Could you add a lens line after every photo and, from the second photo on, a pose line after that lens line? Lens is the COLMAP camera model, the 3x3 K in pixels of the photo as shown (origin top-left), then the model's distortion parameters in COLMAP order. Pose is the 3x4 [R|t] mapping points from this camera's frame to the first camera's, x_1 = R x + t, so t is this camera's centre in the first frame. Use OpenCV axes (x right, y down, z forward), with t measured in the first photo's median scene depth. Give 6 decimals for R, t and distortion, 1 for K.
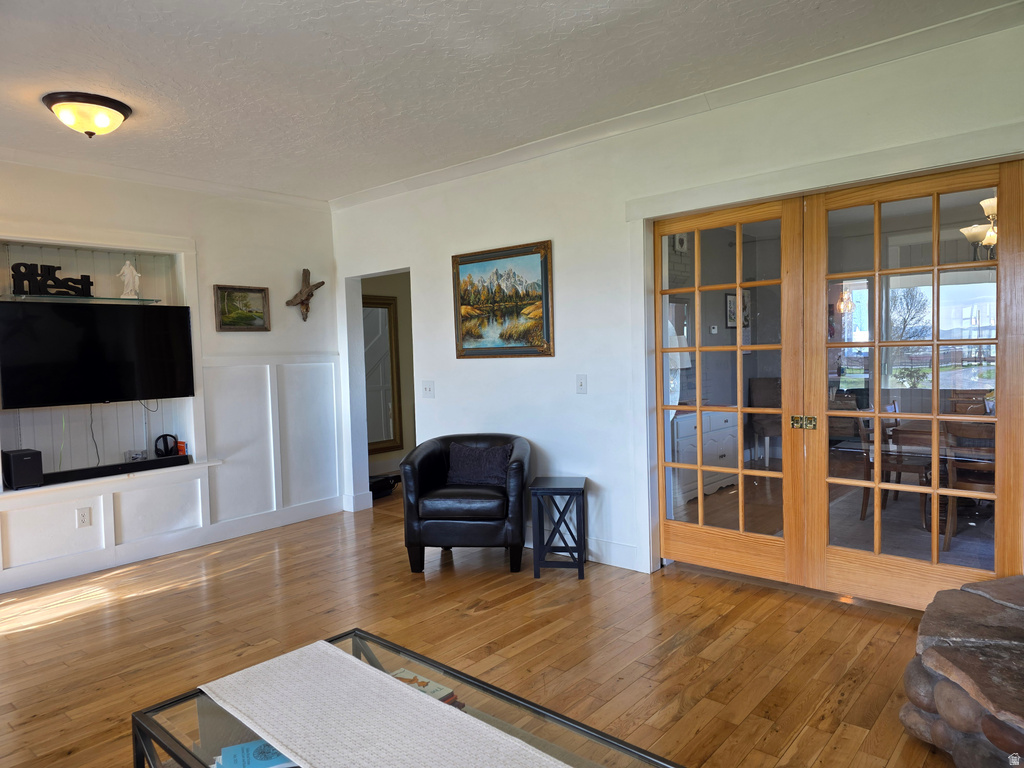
lens RADIAL K [[674.8, 0, 515.1], [0, 674.8, 386.3], [0, 0, 1]] dist [0.066291, -0.045398]
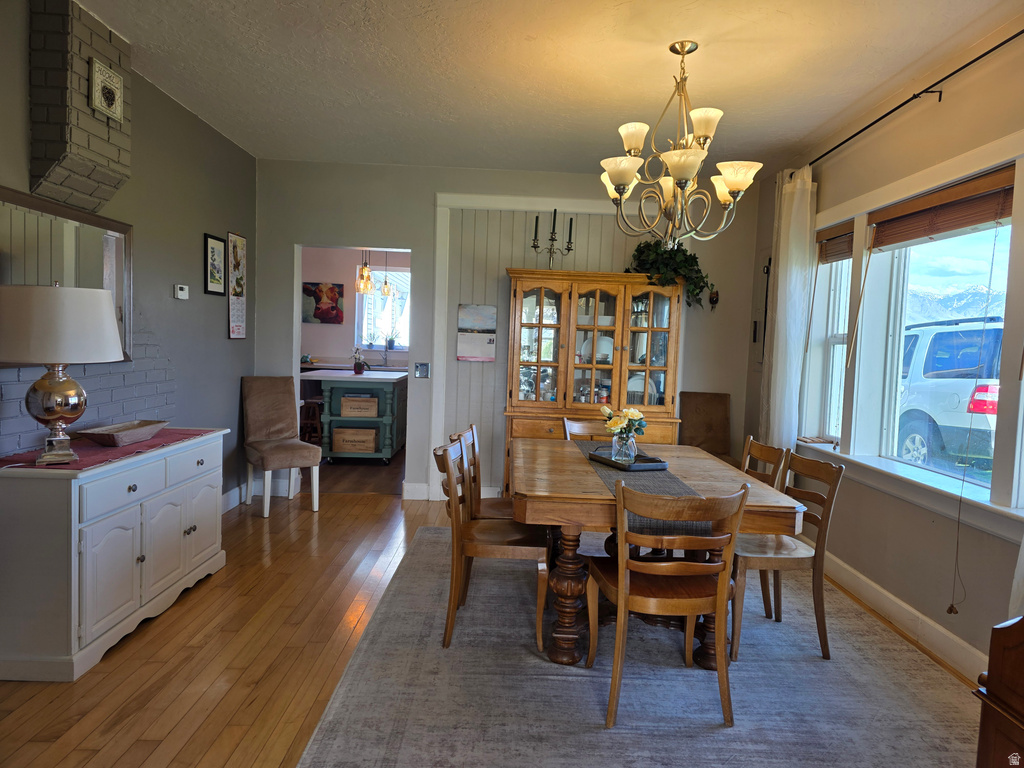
lens RADIAL K [[674.8, 0, 514.0], [0, 674.8, 382.5], [0, 0, 1]] dist [0.066291, -0.045398]
pose [[0.747341, 0.018092, 0.664194, 0.090975], [-0.029596, 0.999543, 0.006075, -0.014705], [-0.663781, -0.024197, 0.747535, 0.289437]]
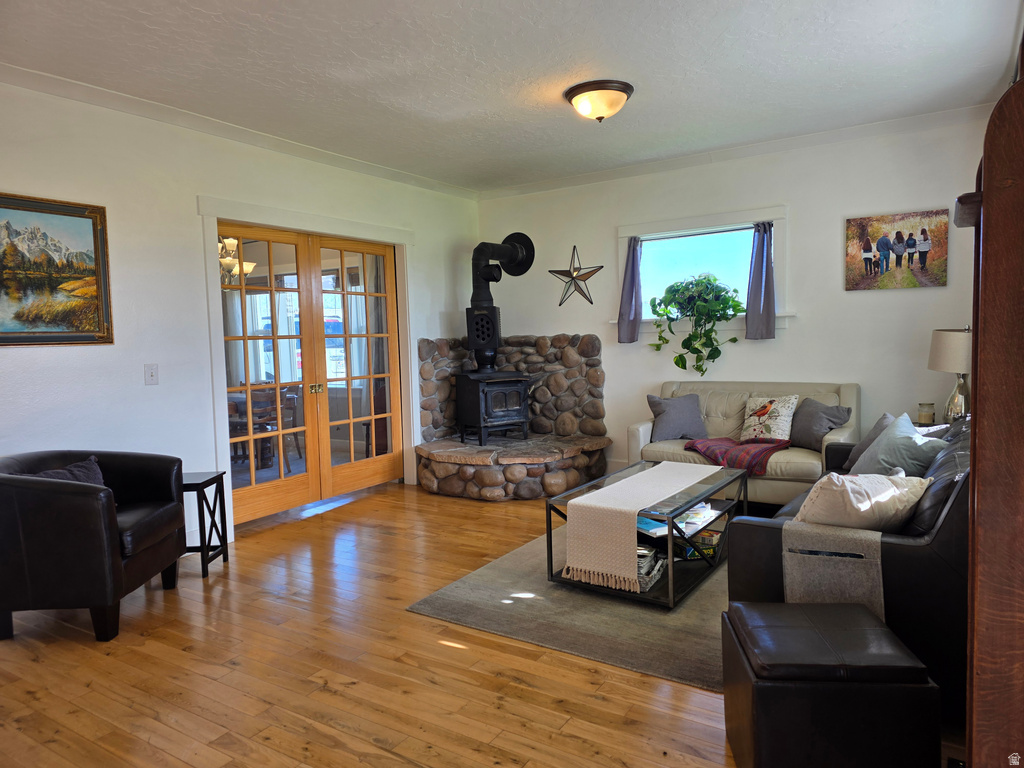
lens RADIAL K [[674.8, 0, 507.1], [0, 674.8, 378.8], [0, 0, 1]] dist [0.066291, -0.045398]
pose [[-0.120814, -0.032305, 0.992149, -0.845067], [0.083629, 0.995586, 0.042600, 0.003803], [-0.989146, 0.088119, -0.117579, 0.602602]]
